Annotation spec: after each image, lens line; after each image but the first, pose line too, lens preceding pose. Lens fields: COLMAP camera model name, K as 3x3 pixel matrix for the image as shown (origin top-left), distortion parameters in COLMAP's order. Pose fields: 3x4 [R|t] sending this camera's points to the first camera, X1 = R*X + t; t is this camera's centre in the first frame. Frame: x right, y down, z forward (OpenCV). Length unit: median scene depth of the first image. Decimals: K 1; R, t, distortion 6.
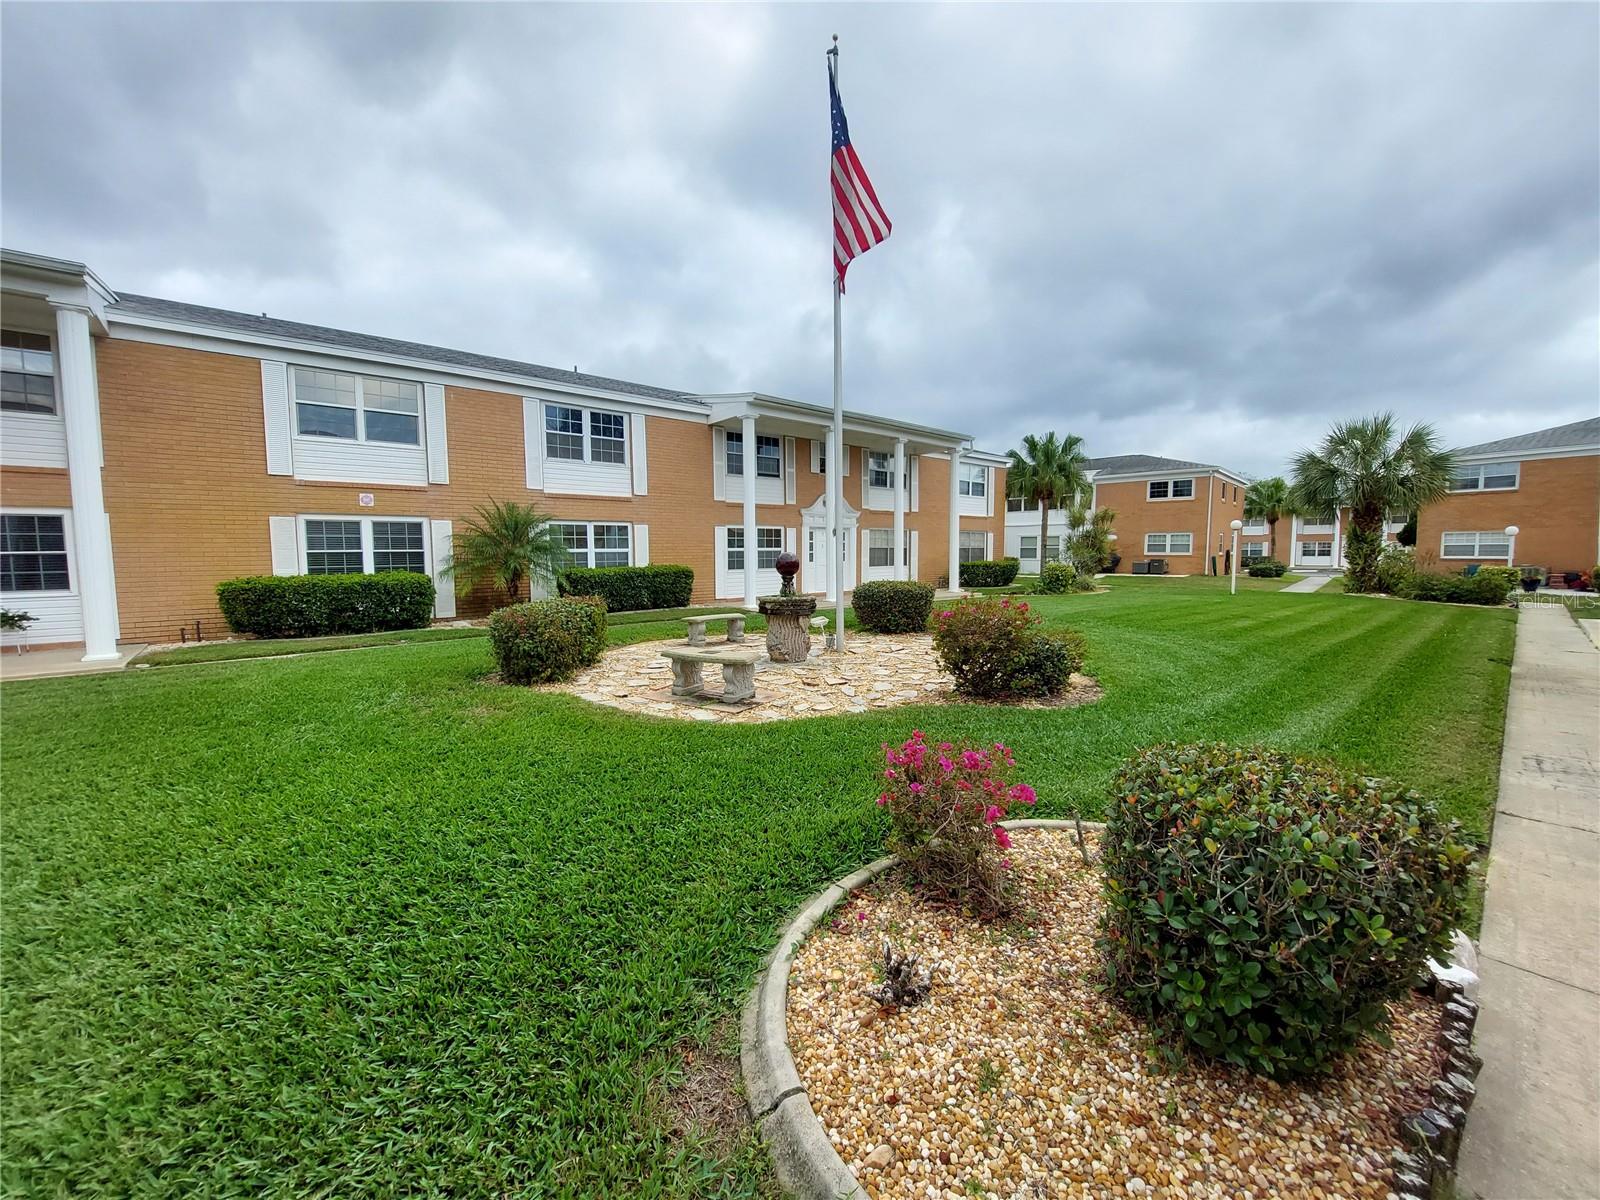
lens RADIAL K [[636.3, 0, 805.8], [0, 636.3, 602.2], [0, 0, 1]] dist [-0.000549, -0.000031]
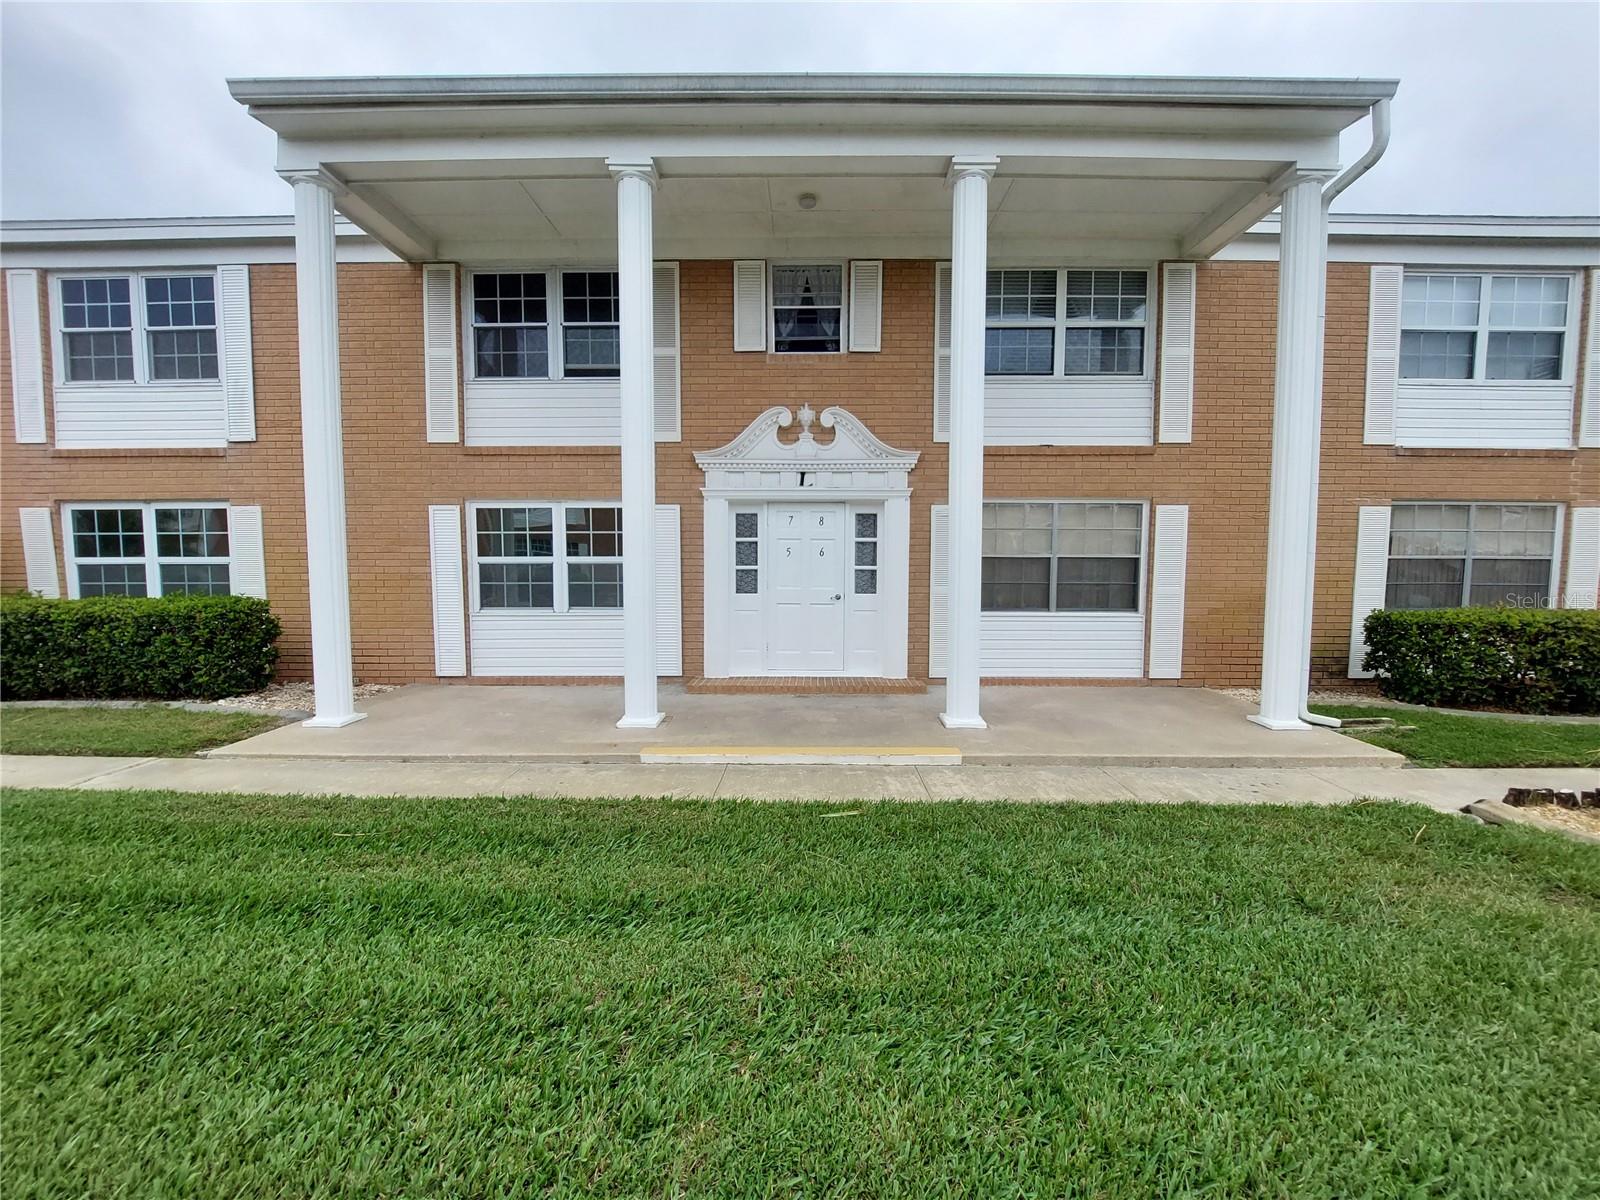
lens RADIAL K [[651.6, 0, 823.6], [0, 651.6, 585.6], [0, 0, 1]] dist [-0.000822, 0.000035]
pose [[0.748930, 0.058747, -0.660040, 0.386227], [-0.058477, 0.998036, 0.022478, -0.101728], [0.660064, 0.021762, 0.750894, 0.944956]]
